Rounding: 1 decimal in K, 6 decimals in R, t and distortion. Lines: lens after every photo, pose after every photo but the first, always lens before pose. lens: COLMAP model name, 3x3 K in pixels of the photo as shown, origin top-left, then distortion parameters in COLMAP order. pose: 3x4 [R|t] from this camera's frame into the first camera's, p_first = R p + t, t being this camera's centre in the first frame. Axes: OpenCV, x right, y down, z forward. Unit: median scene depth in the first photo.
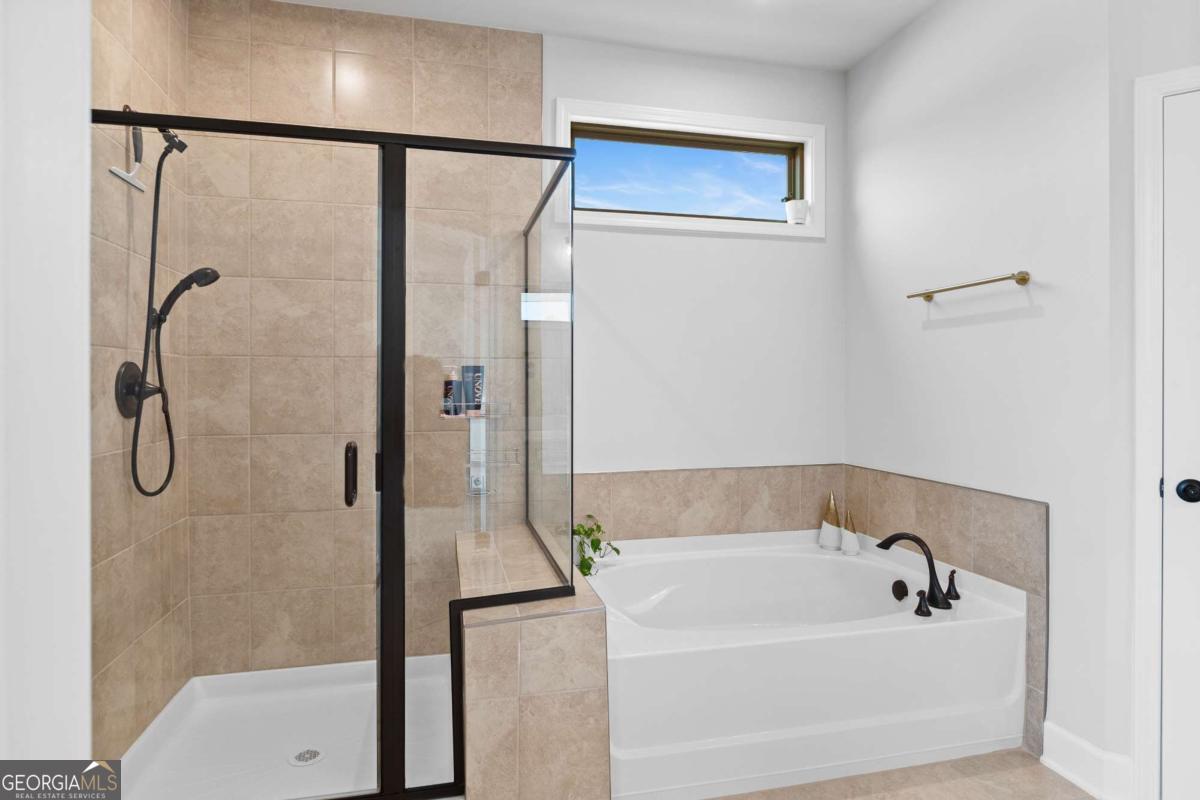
lens RADIAL K [[685.4, 0, 600.7], [0, 685.4, 392.1], [0, 0, 1]] dist [0.009001, 0.002727]
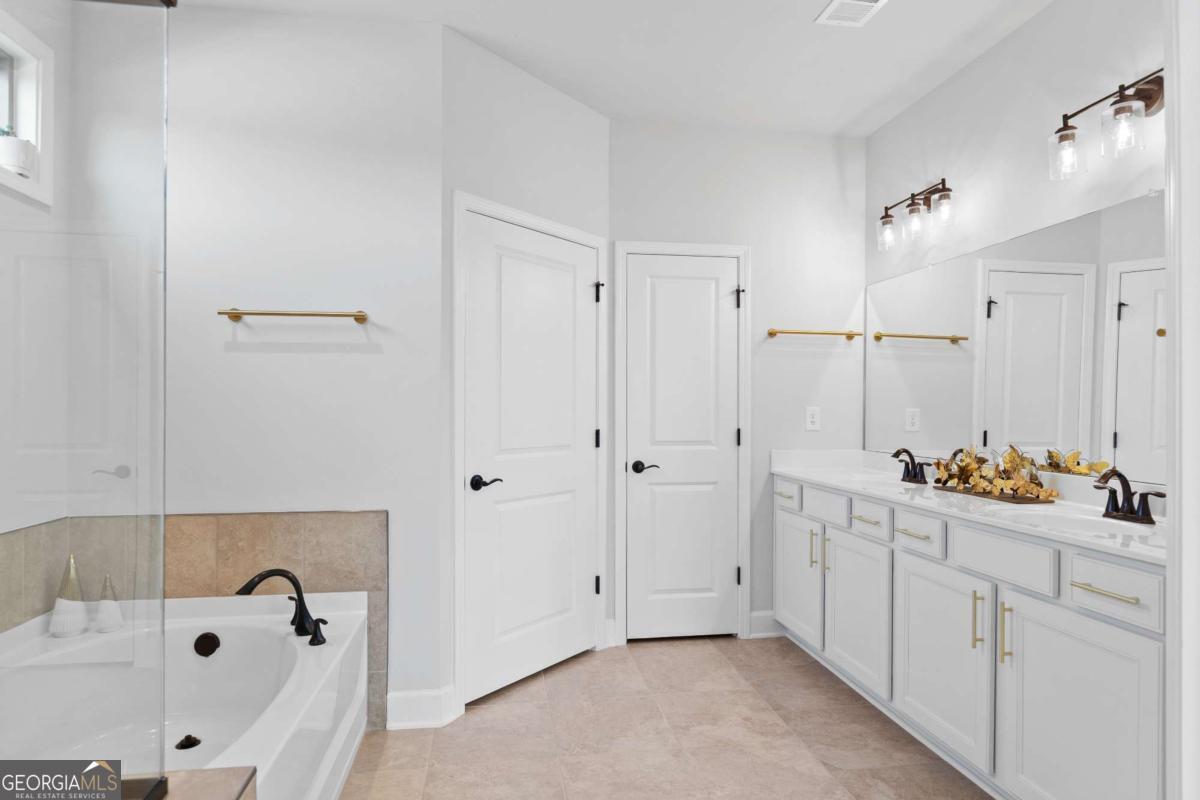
lens RADIAL K [[685.4, 0, 597.0], [0, 685.4, 411.0], [0, 0, 1]] dist [0.009001, 0.002727]
pose [[0.083741, -0.000427, 0.996487, -0.443789], [0.008822, 0.999961, -0.000313, -0.006338], [-0.996449, 0.008817, 0.083741, 0.471719]]
